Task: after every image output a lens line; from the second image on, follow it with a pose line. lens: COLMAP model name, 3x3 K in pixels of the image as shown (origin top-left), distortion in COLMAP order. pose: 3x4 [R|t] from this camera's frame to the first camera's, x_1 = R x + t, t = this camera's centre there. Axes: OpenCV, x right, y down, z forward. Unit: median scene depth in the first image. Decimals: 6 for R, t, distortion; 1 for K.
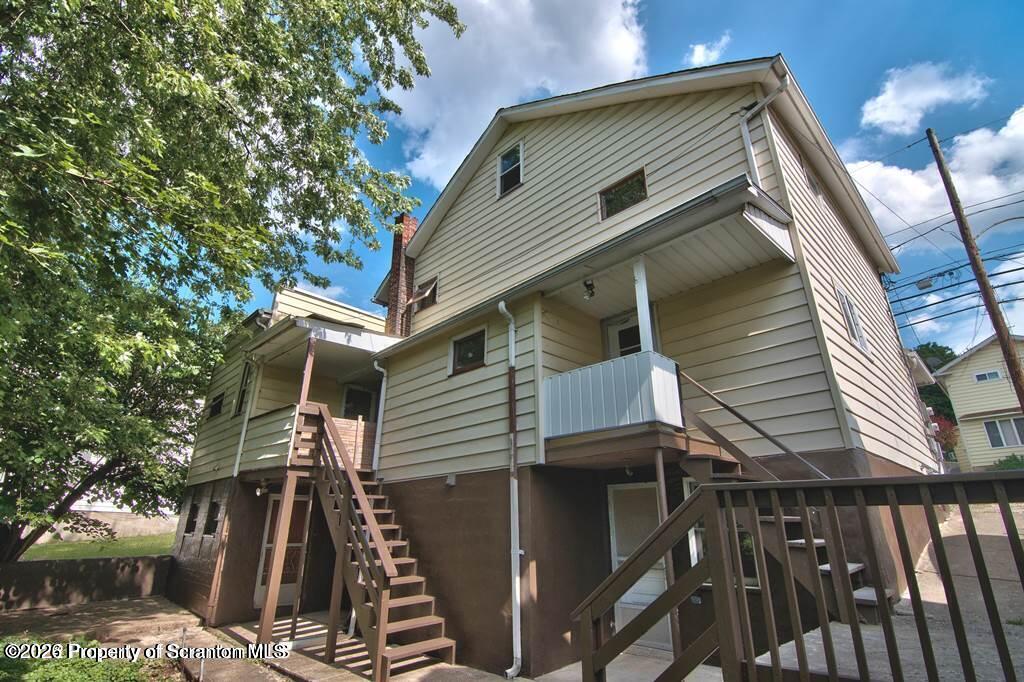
lens RADIAL K [[490.9, 0, 514.8], [0, 490.9, 340.8], [0, 0, 1]] dist [-0.005538, -0.010311]
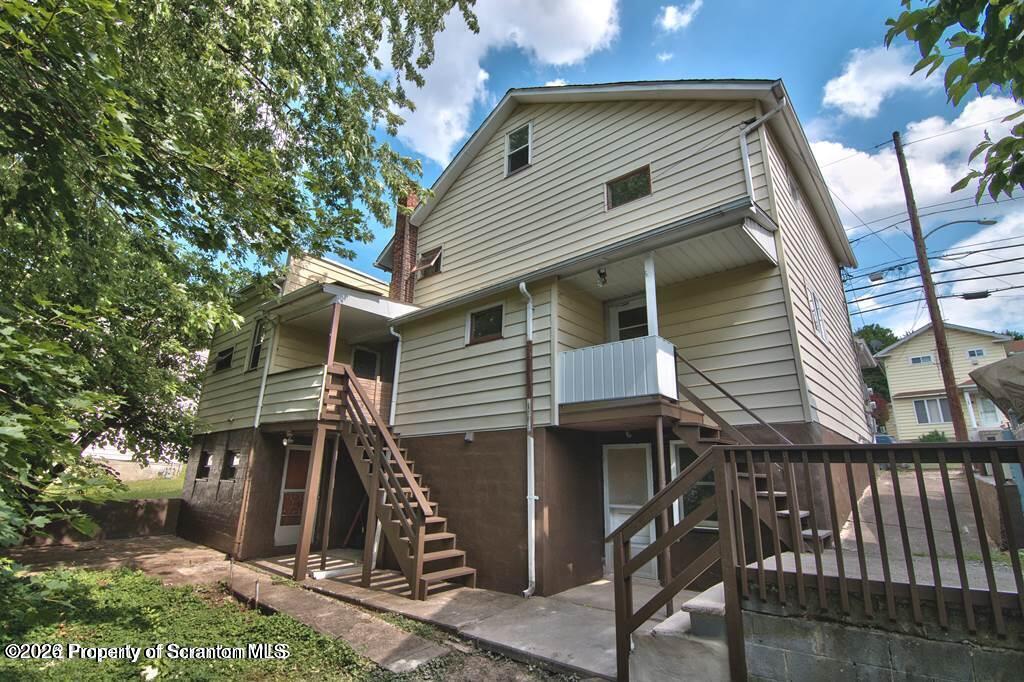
lens RADIAL K [[490.9, 0, 514.8], [0, 490.9, 340.8], [0, 0, 1]] dist [-0.005538, -0.010311]
pose [[0.996147, 0.044709, 0.075446, -0.122753], [-0.050564, 0.995703, 0.077580, -0.033119], [-0.071654, -0.081096, 0.994127, -0.128324]]
